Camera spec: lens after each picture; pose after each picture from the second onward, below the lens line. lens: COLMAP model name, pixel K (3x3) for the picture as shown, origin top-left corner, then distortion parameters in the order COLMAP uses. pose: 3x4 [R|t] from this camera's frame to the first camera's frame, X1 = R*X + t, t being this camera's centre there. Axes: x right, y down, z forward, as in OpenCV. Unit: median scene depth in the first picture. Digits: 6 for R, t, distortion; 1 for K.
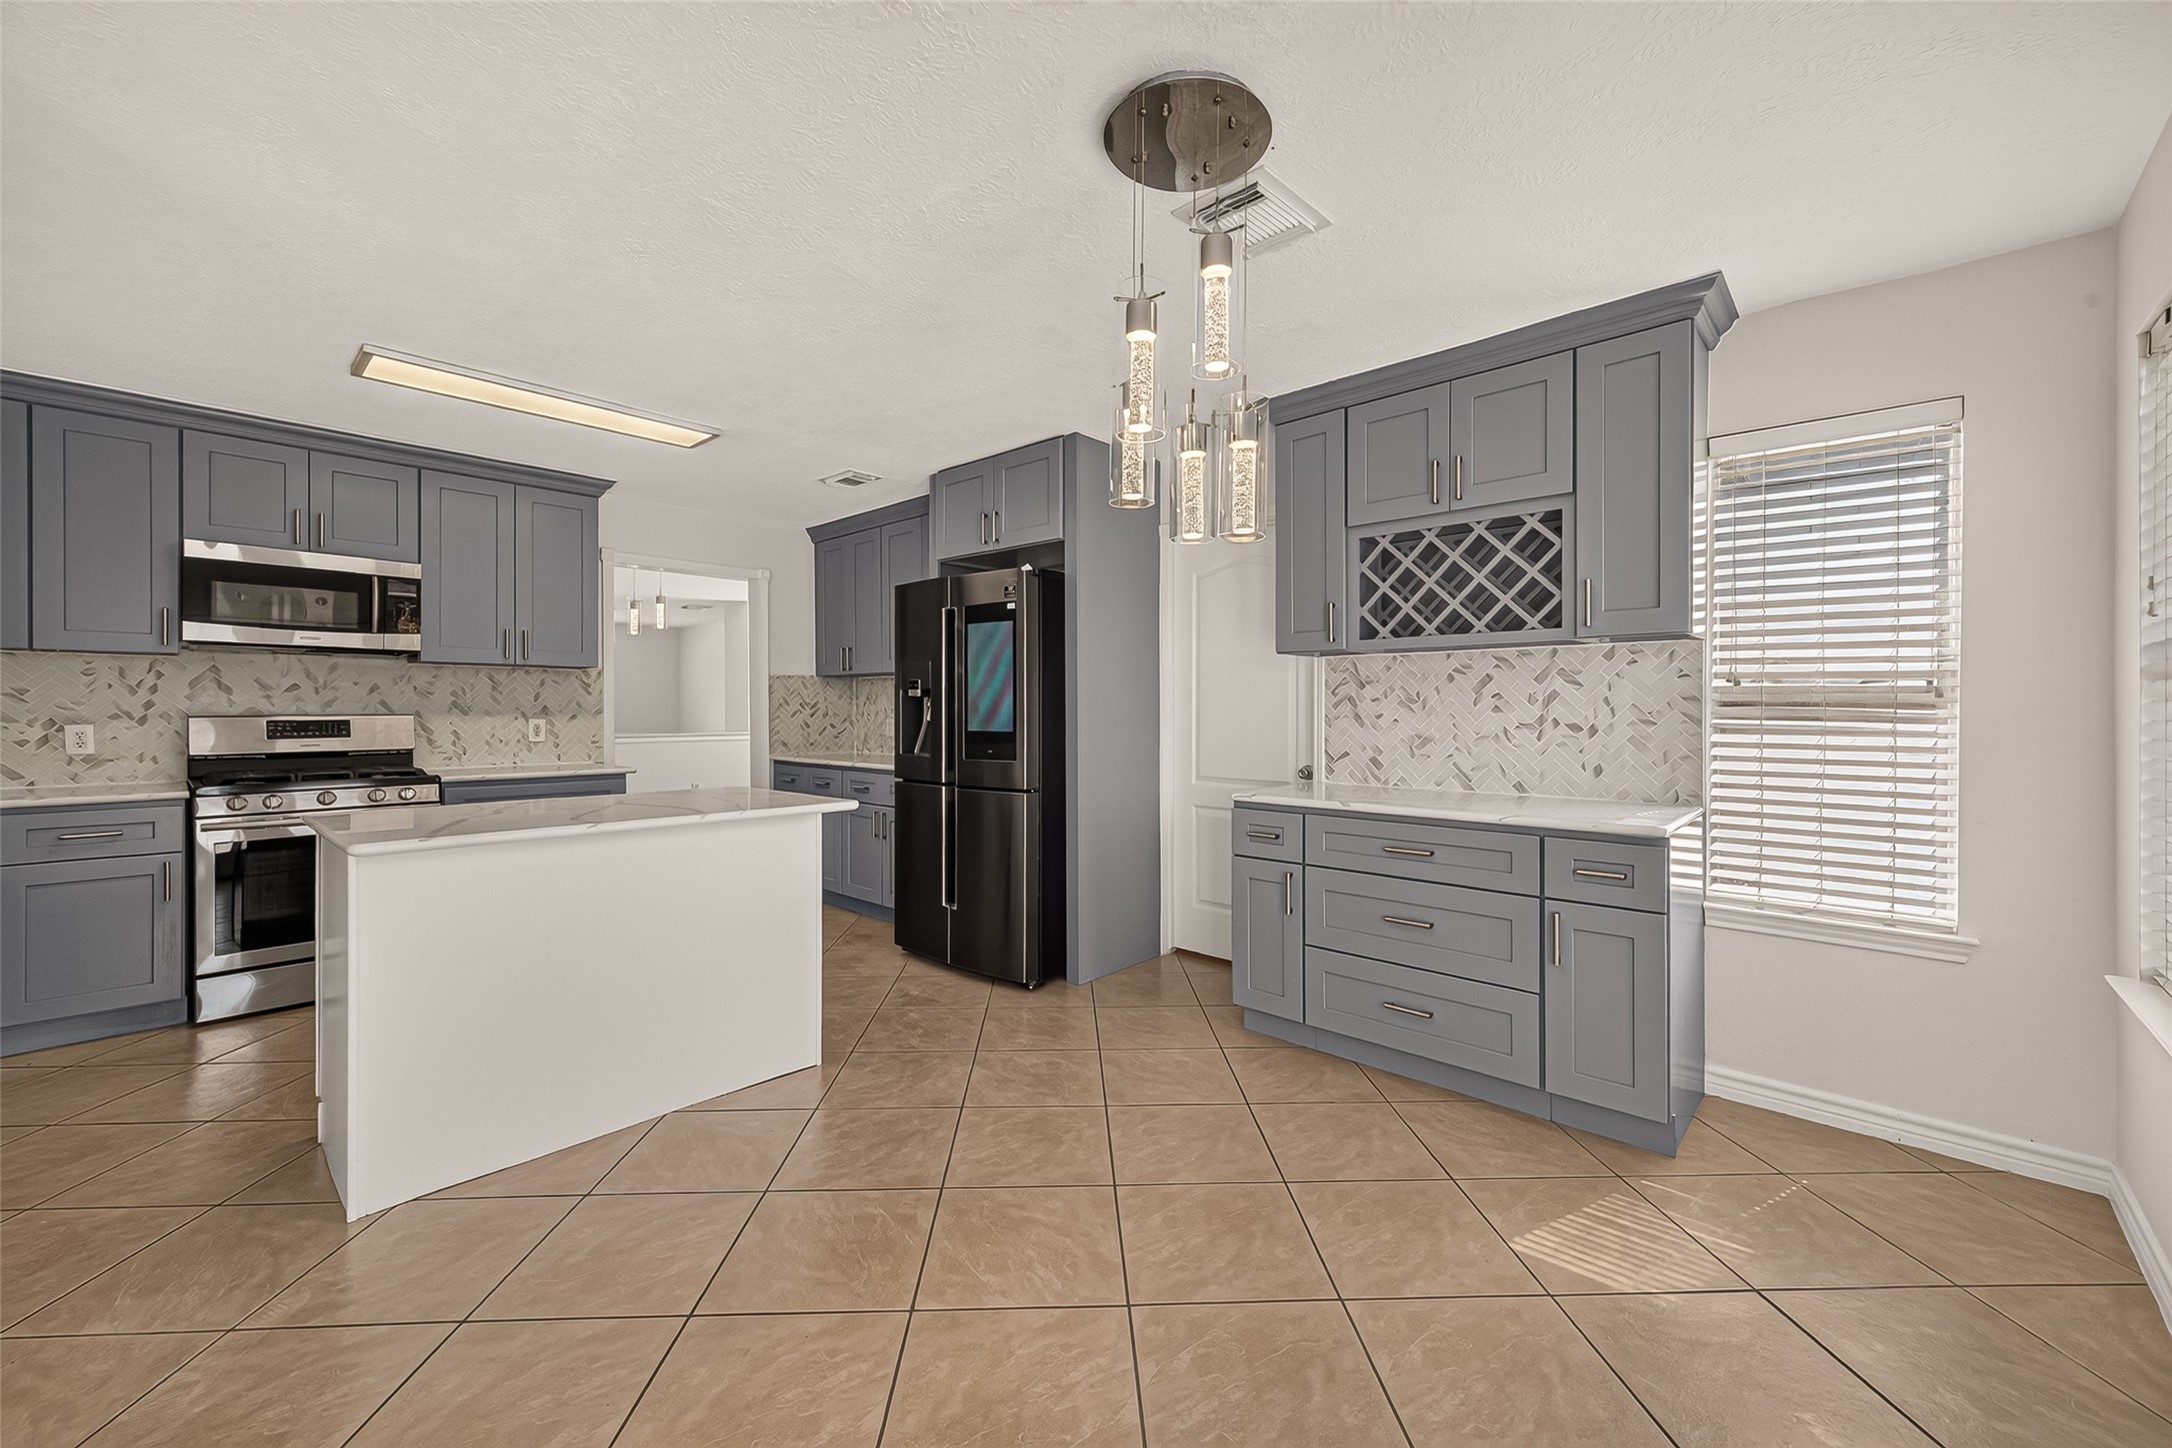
lens RADIAL K [[853.7, 0, 1093.4], [0, 853.7, 720.8], [0, 0, 1]] dist [0.001698, 0.000089]
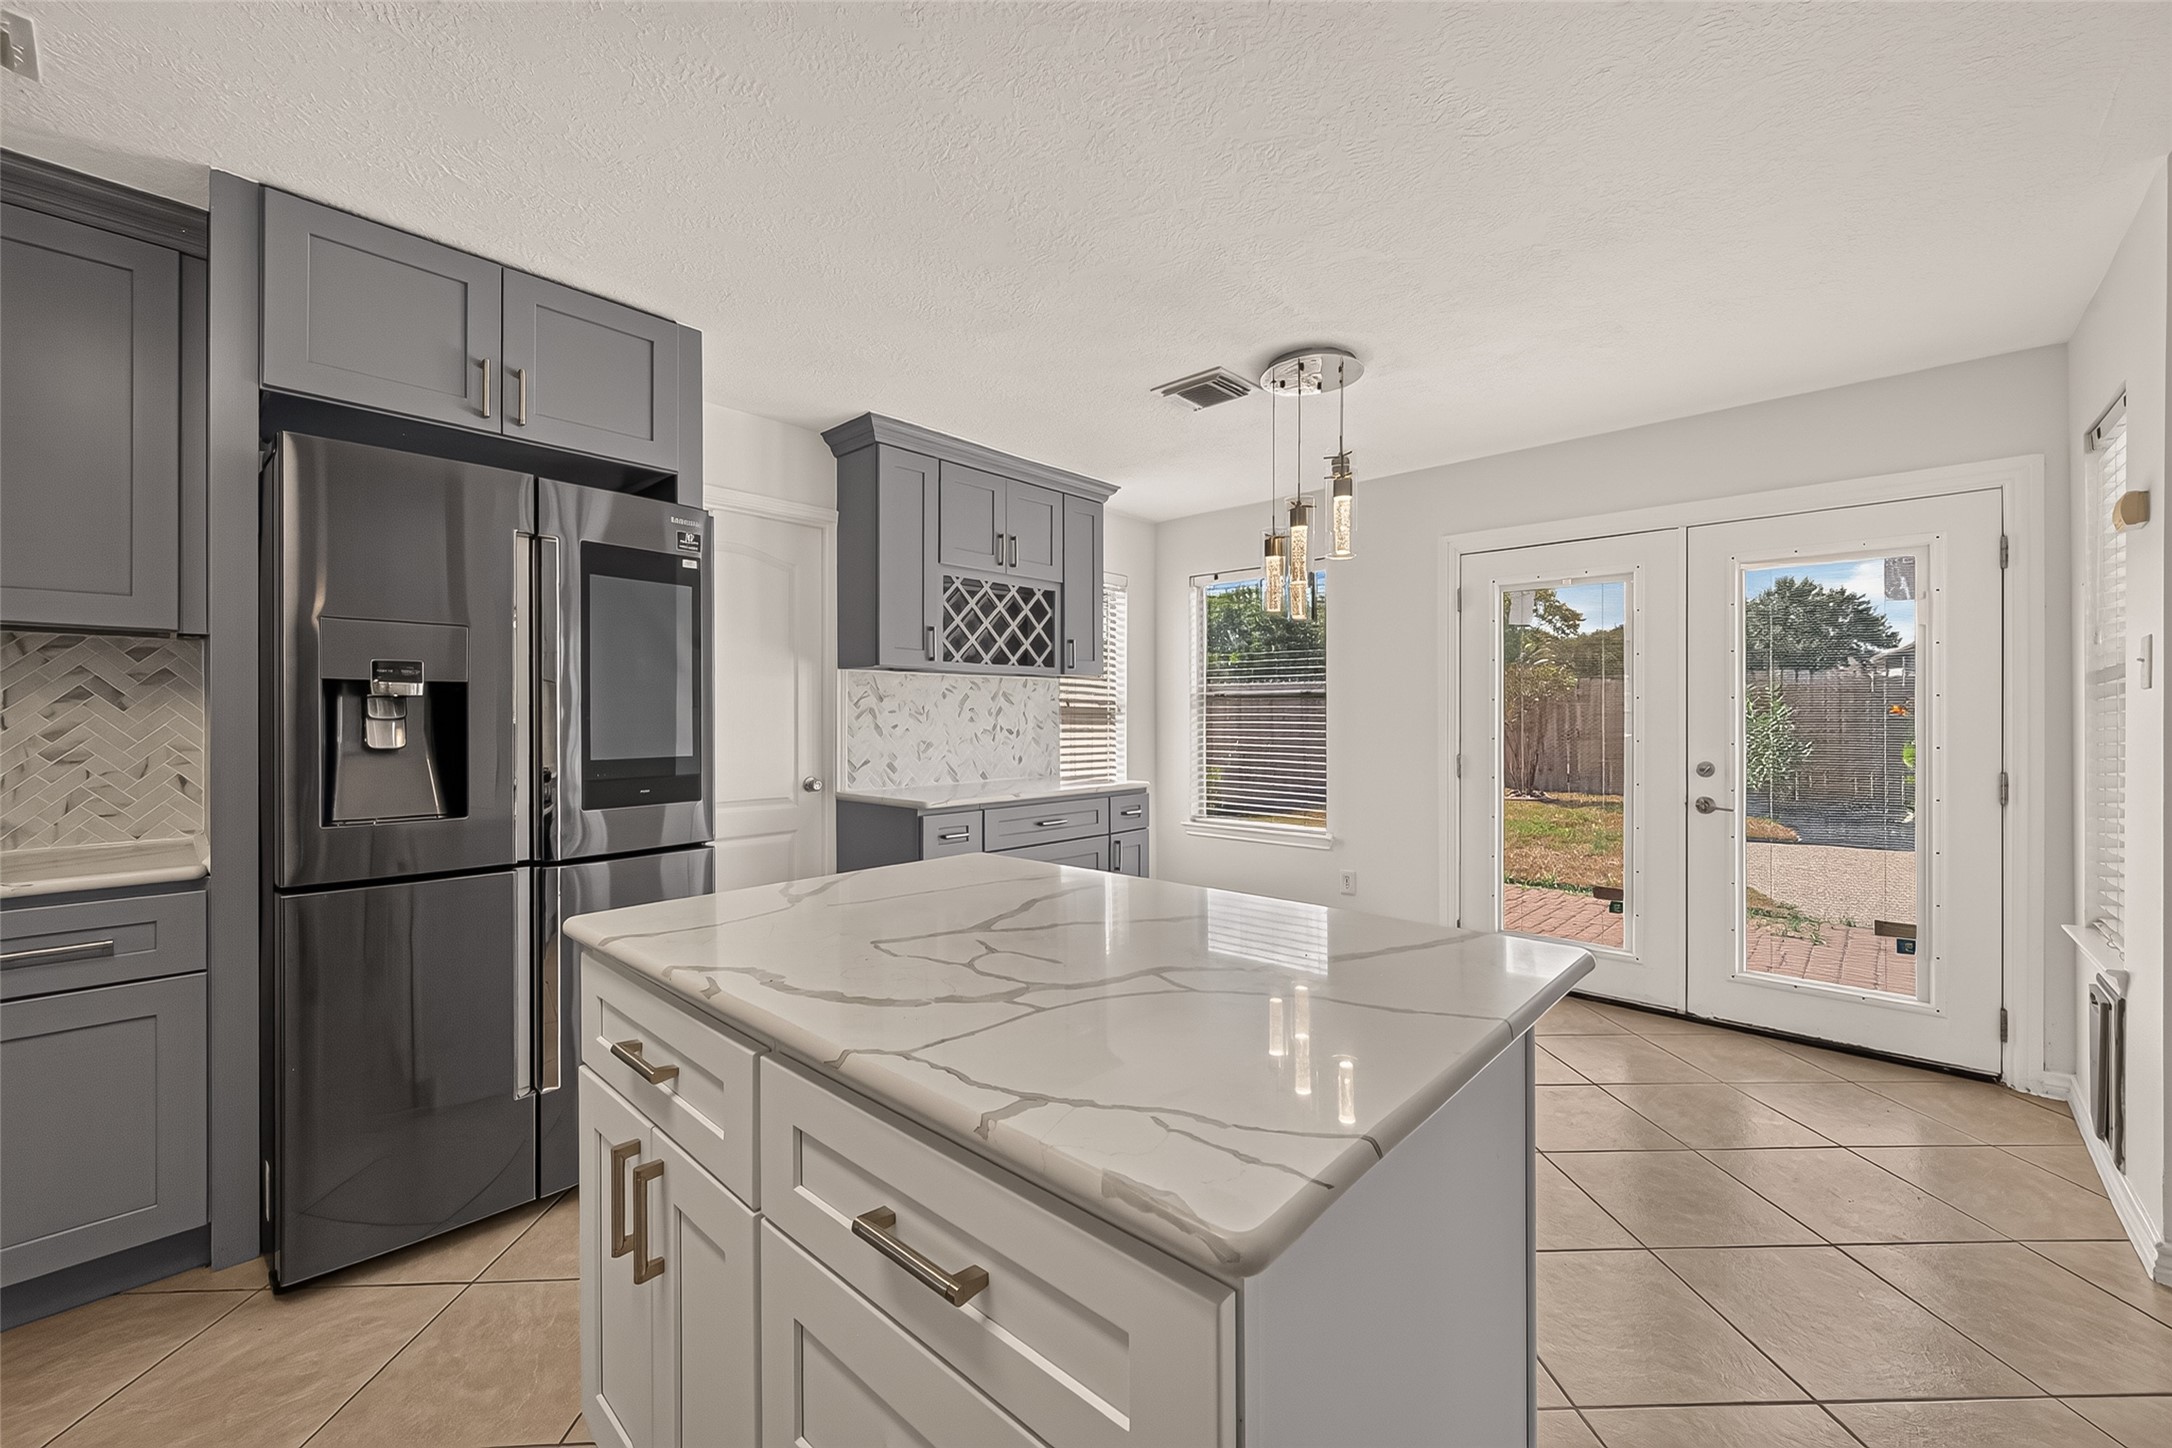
lens RADIAL K [[853.7, 0, 1093.4], [0, 853.7, 720.8], [0, 0, 1]] dist [0.001698, 0.000089]
pose [[-0.011638, -0.004872, 0.999920, -0.872218], [0.015452, 0.999868, 0.005051, -0.015537], [-0.999813, 0.015510, -0.011561, 0.814320]]
